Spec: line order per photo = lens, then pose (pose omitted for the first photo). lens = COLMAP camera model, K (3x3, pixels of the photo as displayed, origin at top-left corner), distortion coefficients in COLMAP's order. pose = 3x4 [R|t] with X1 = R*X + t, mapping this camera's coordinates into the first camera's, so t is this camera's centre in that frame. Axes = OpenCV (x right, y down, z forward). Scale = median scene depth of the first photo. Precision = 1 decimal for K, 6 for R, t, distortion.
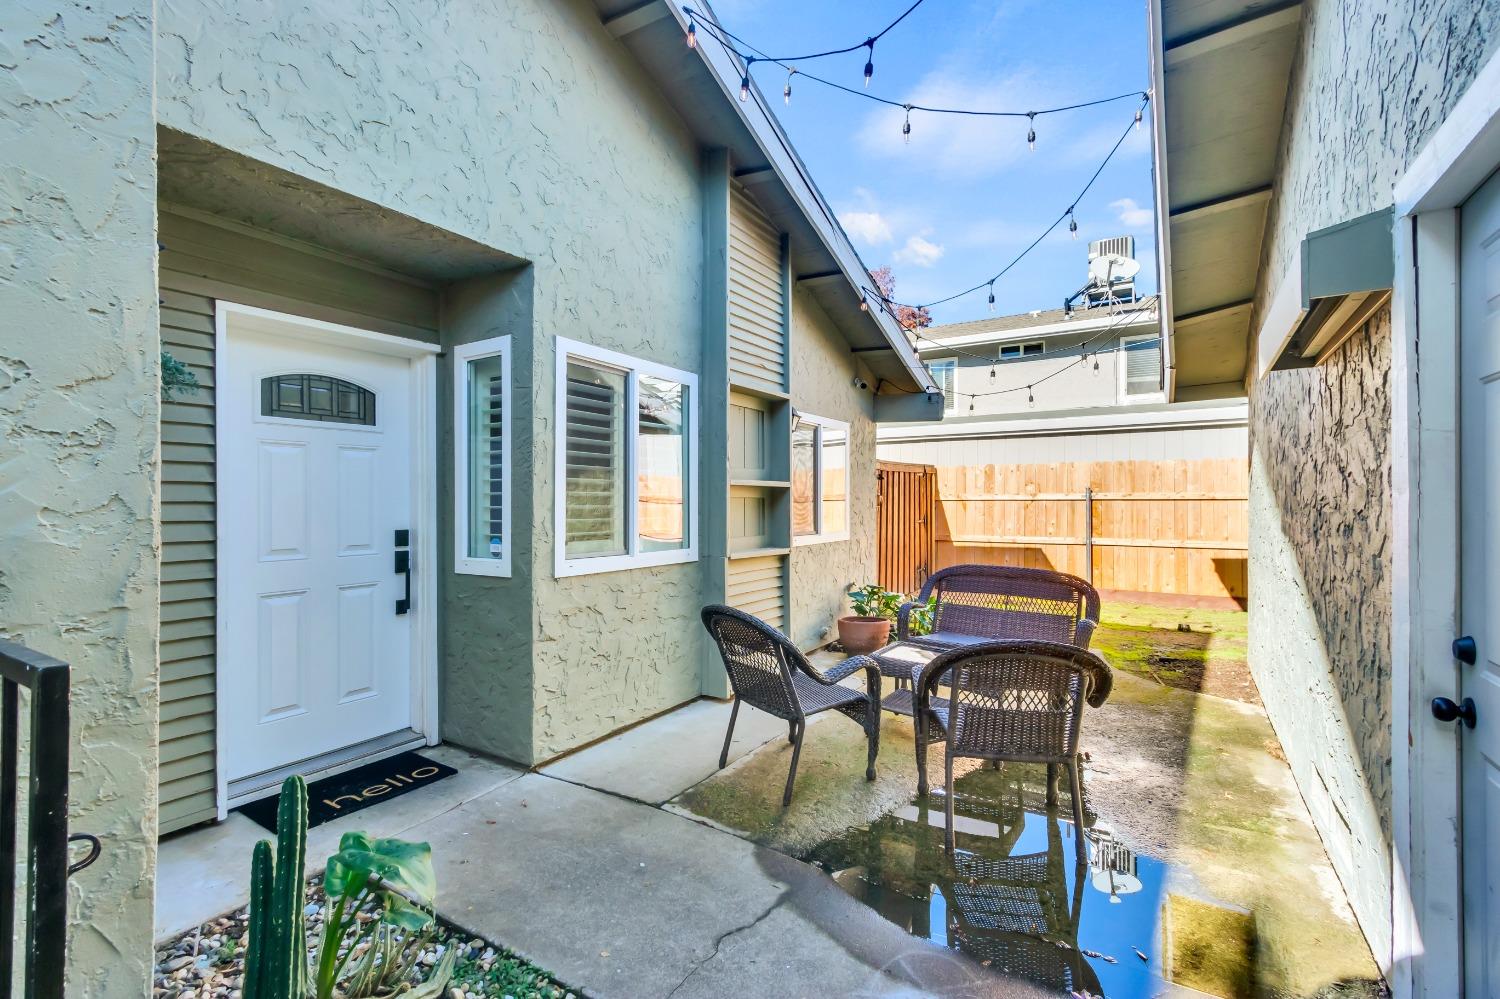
lens RADIAL K [[691.6, 0, 744.5], [0, 691.6, 492.4], [0, 0, 1]] dist [-0.013239, 0.010858]
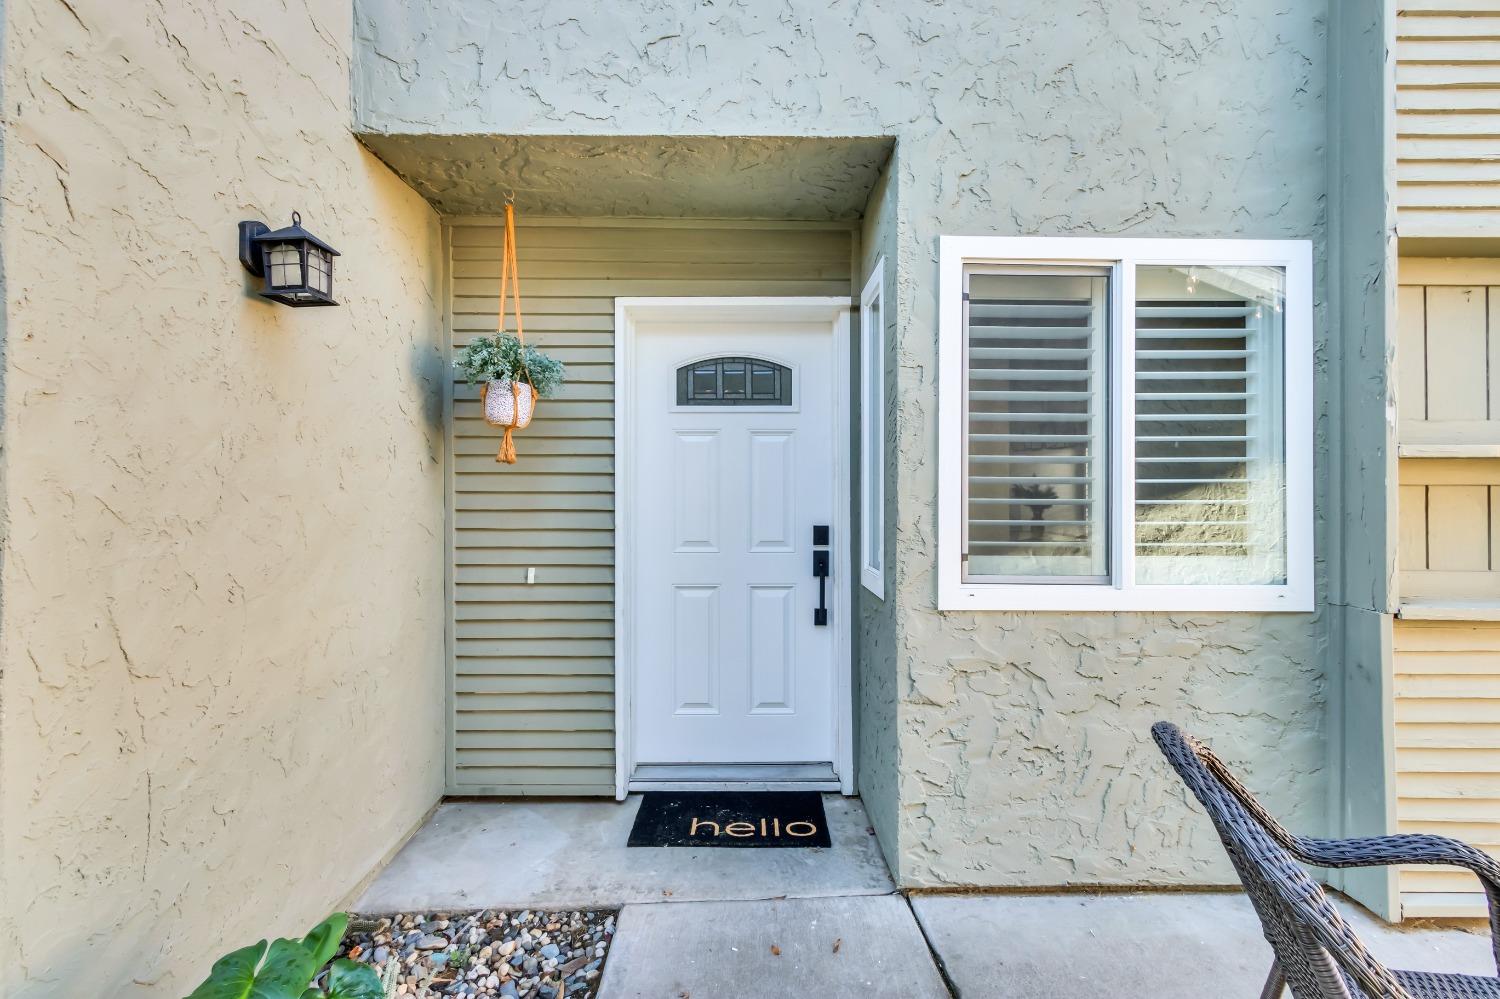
lens RADIAL K [[678.6, 0, 748.9], [0, 678.6, 485.5], [0, 0, 1]] dist [0.003901, -0.004948]
pose [[0.532355, -0.007076, -0.846492, 0.164392], [0.007335, 0.999966, -0.003745, 0.007911], [0.846490, -0.004215, 0.532389, 0.492379]]
